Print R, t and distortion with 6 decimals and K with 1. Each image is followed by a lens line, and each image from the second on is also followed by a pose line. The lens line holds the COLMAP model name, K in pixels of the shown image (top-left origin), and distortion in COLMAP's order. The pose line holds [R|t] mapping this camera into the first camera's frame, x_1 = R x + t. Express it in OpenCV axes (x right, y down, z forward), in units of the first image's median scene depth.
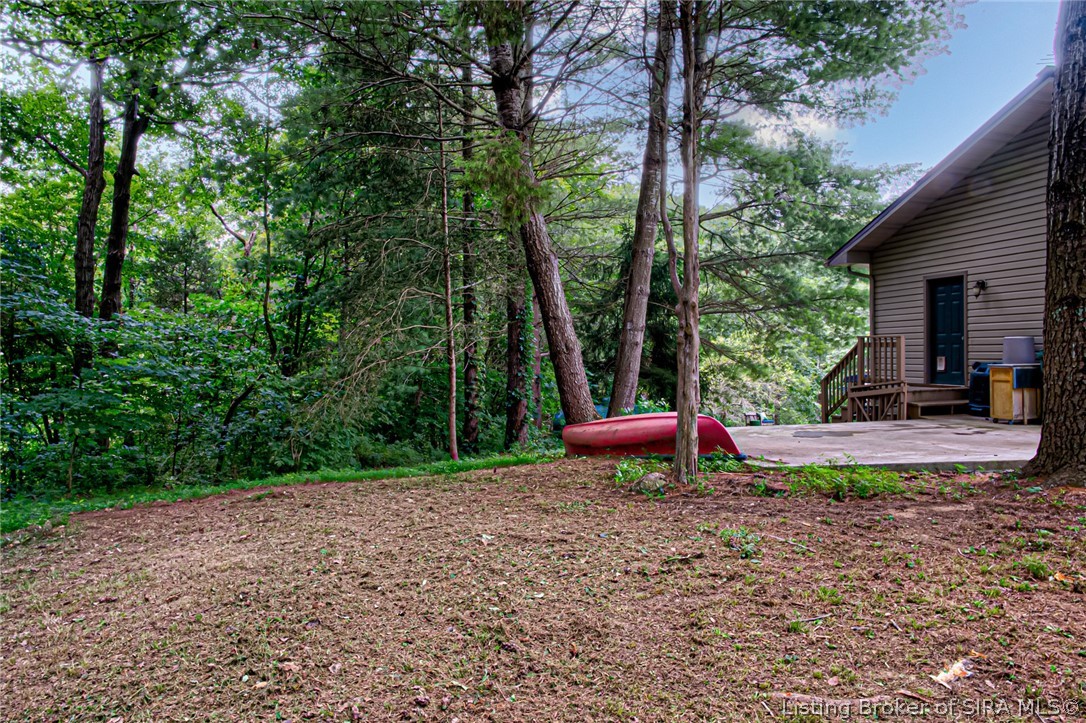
lens RADIAL K [[738.7, 0, 566.4], [0, 738.7, 359.5], [0, 0, 1]] dist [-0.015249, 0.019330]
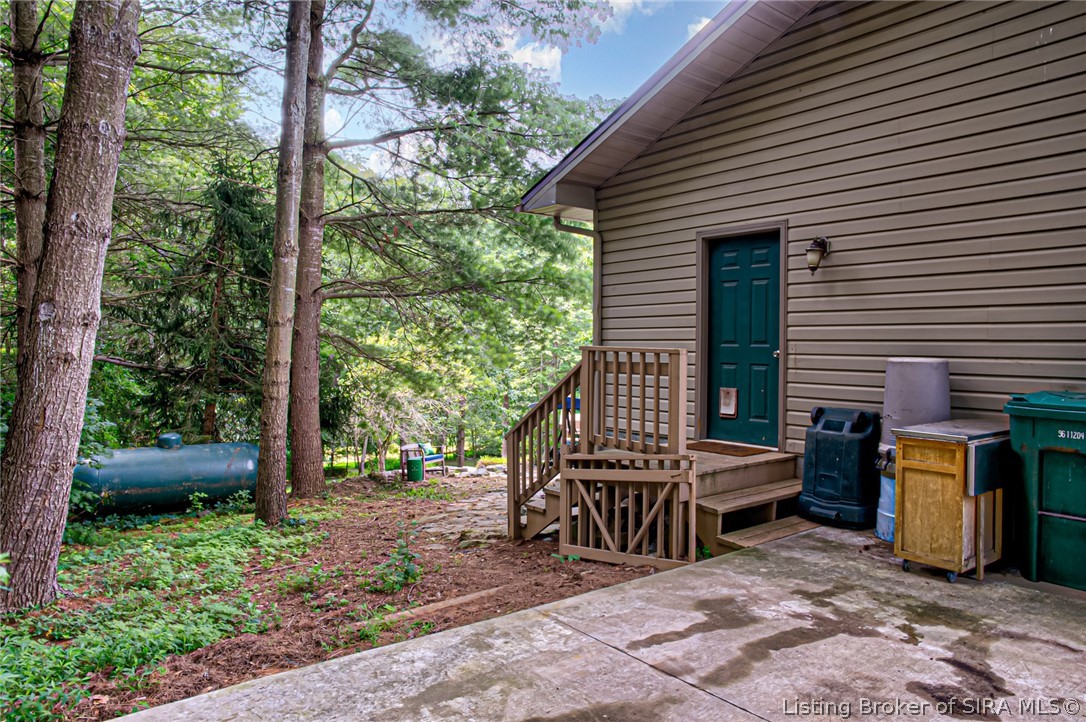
lens RADIAL K [[738.7, 0, 544.2], [0, 738.7, 356.9], [0, 0, 1]] dist [-0.015249, 0.019330]
pose [[0.928334, 0.005537, 0.371706, 0.126197], [-0.008715, 0.999938, 0.006870, -0.018039], [-0.371645, -0.009617, 0.928325, 0.364141]]
